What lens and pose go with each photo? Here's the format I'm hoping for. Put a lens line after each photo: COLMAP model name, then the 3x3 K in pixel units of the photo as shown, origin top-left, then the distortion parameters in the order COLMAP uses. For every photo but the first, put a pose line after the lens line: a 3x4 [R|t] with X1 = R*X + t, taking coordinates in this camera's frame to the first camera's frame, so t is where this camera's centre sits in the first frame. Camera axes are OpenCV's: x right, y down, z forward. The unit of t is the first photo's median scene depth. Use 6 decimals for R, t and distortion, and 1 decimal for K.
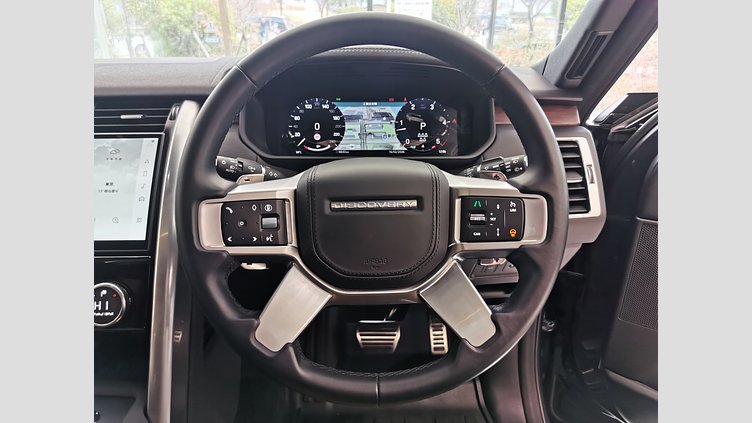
lens RADIAL K [[442.7, 0, 376.0], [0, 442.7, 211.5], [0, 0, 1]] dist [-0.004461, -0.000417]
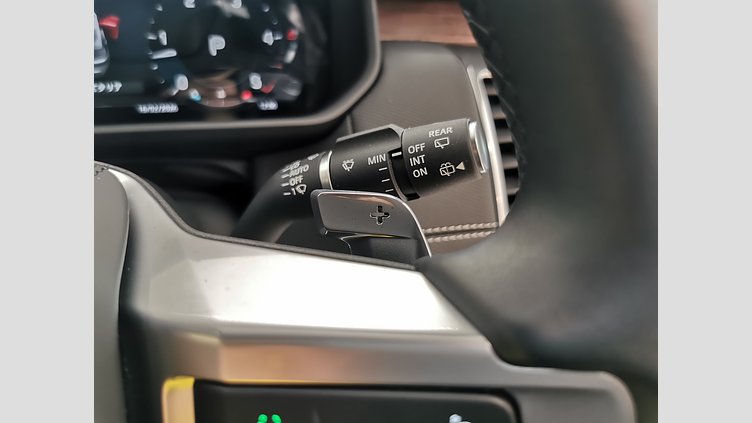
lens RADIAL K [[442.7, 0, 376.0], [0, 442.7, 211.5], [0, 0, 1]] dist [-0.004461, -0.000417]
pose [[0.974928, -0.073873, 0.209900, 0.198493], [0.049566, 0.991681, 0.118794, -0.099345], [-0.216929, -0.105412, 0.970479, 0.686032]]
